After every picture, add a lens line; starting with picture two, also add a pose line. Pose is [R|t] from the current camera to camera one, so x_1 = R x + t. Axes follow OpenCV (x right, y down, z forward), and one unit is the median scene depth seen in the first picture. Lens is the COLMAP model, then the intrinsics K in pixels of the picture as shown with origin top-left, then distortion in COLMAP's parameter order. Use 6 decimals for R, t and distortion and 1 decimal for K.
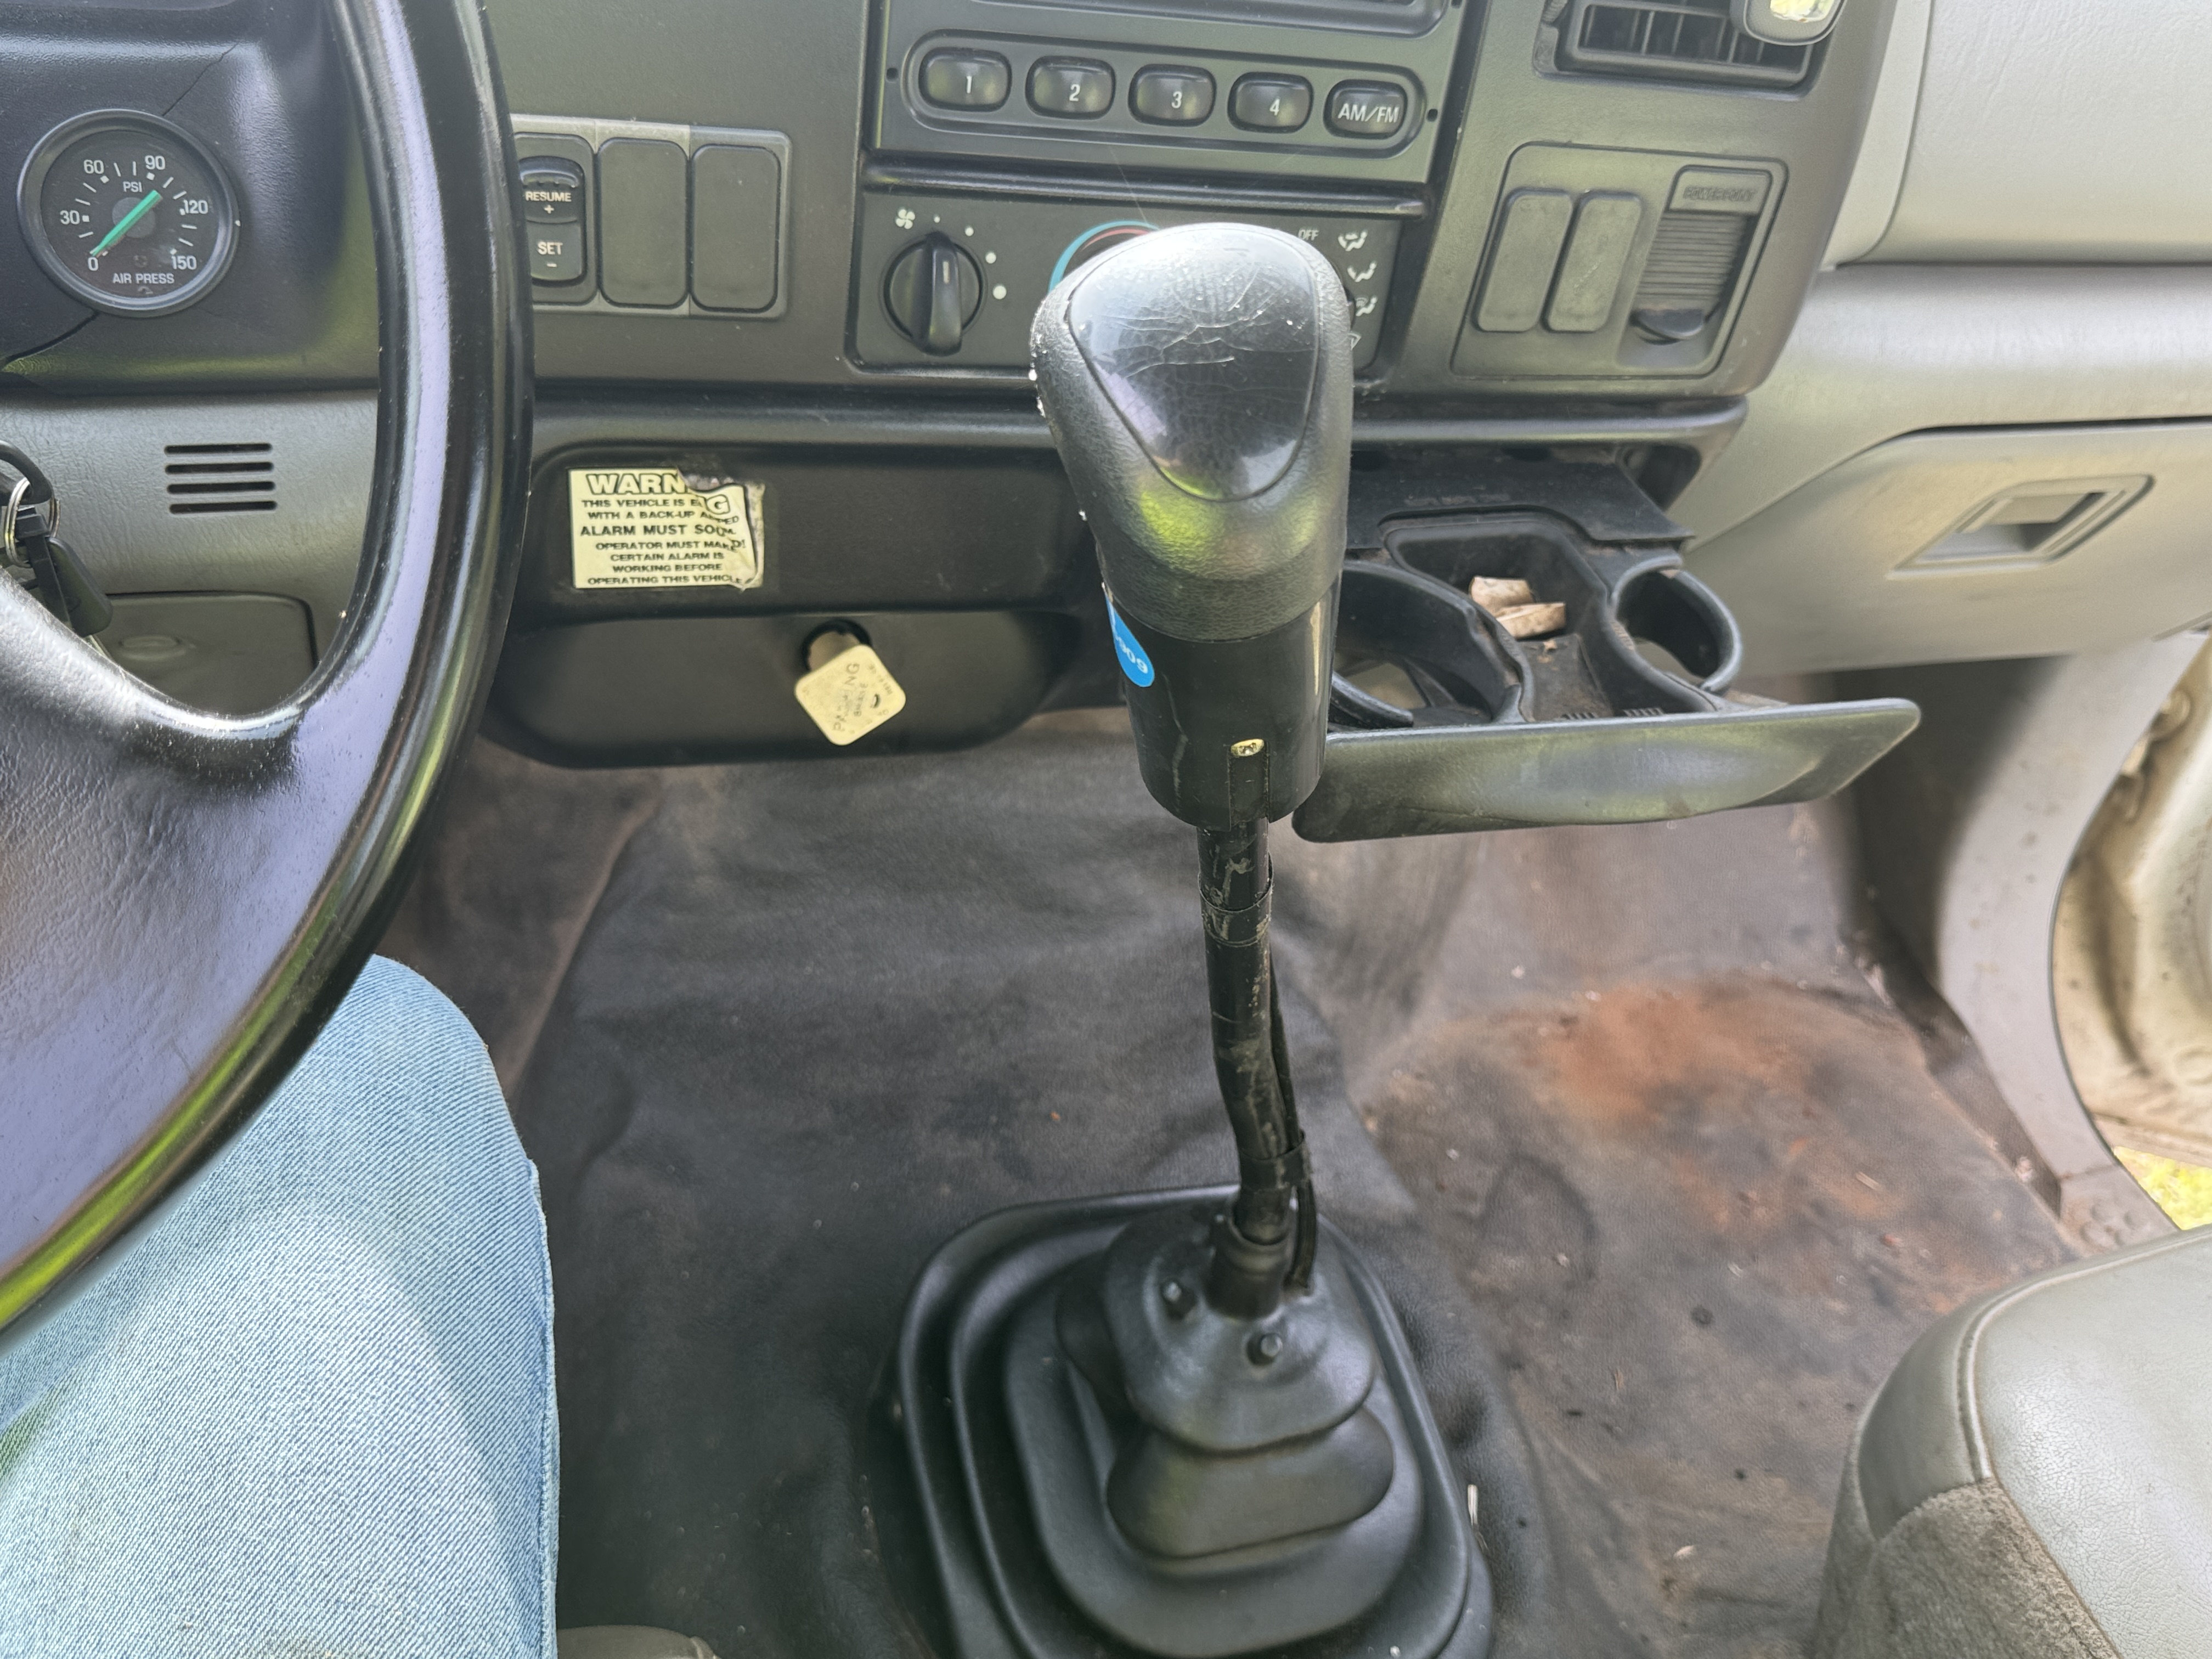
lens RADIAL K [[1948.2, 0, 1124.4], [0, 1948.2, 799.7], [0, 0, 1]] dist [0.112494, -0.192496]
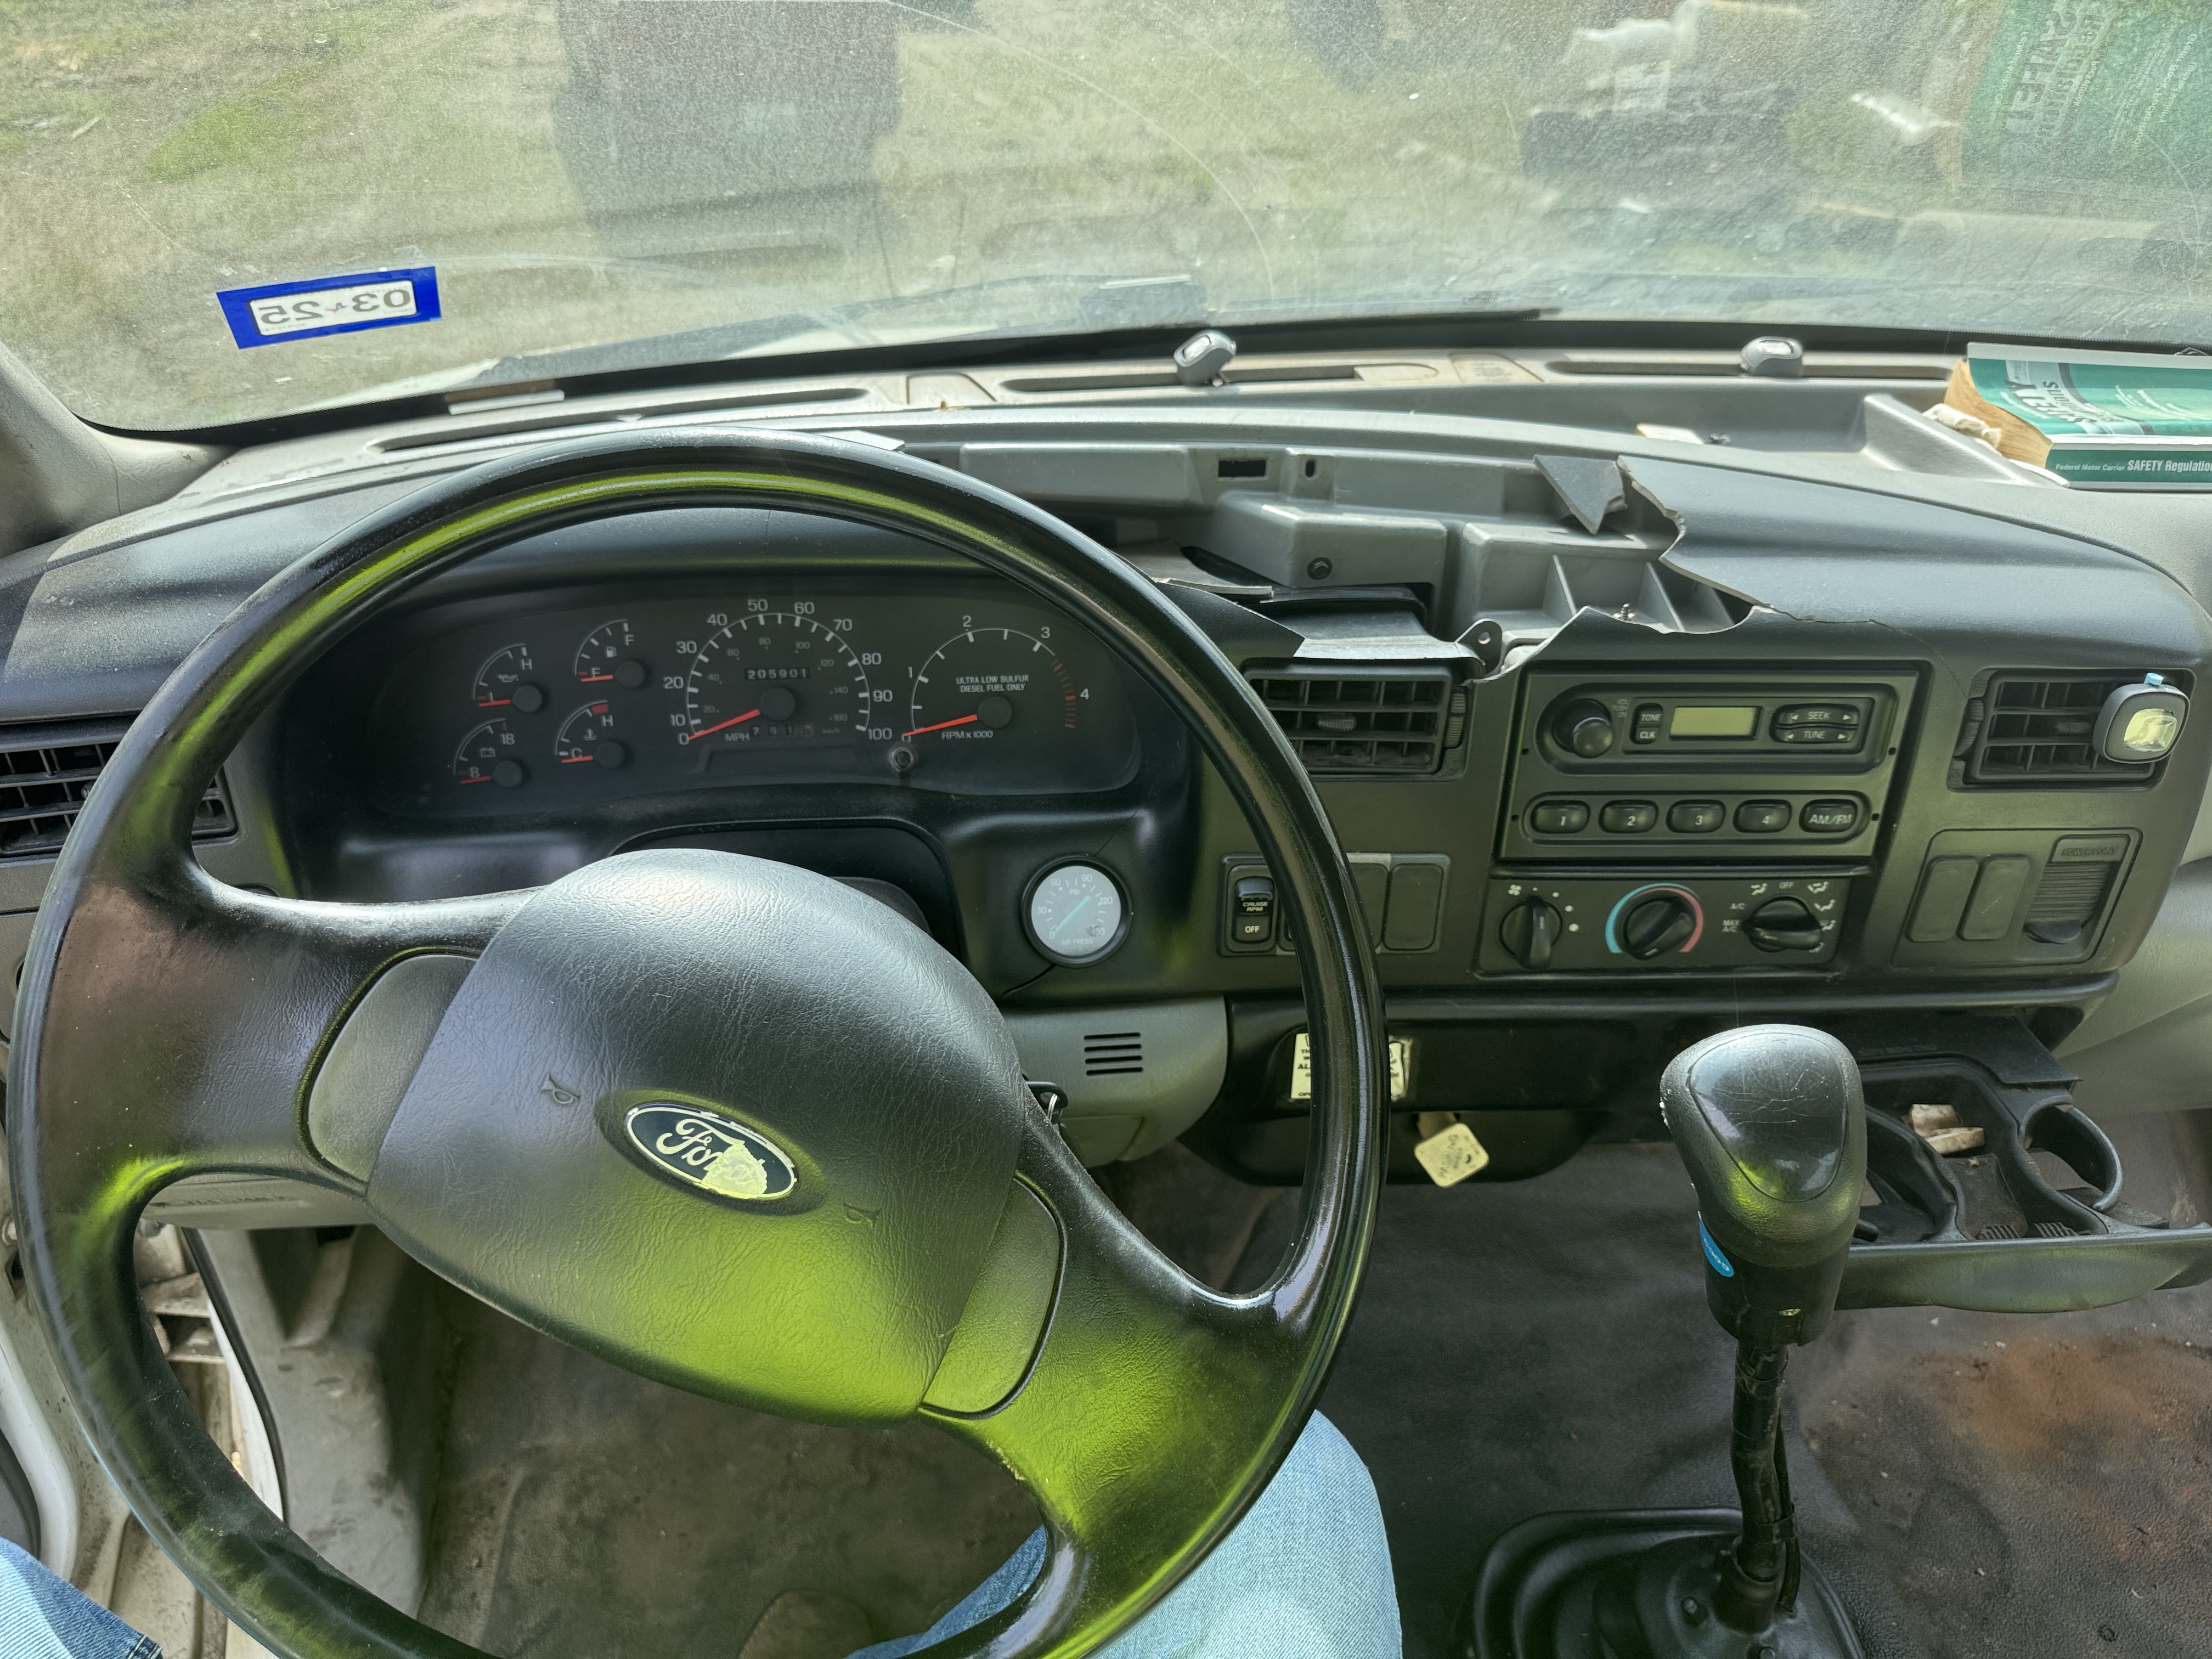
lens RADIAL K [[1578.9, 0, 1096.4], [0, 1578.9, 838.5], [0, 0, 1]] dist [0.021056, -0.036176]
pose [[0.963999, -0.002673, -0.265892, -0.088758], [-0.031071, 0.991967, -0.122622, -0.152944], [0.264083, 0.126469, 0.956172, -0.288783]]
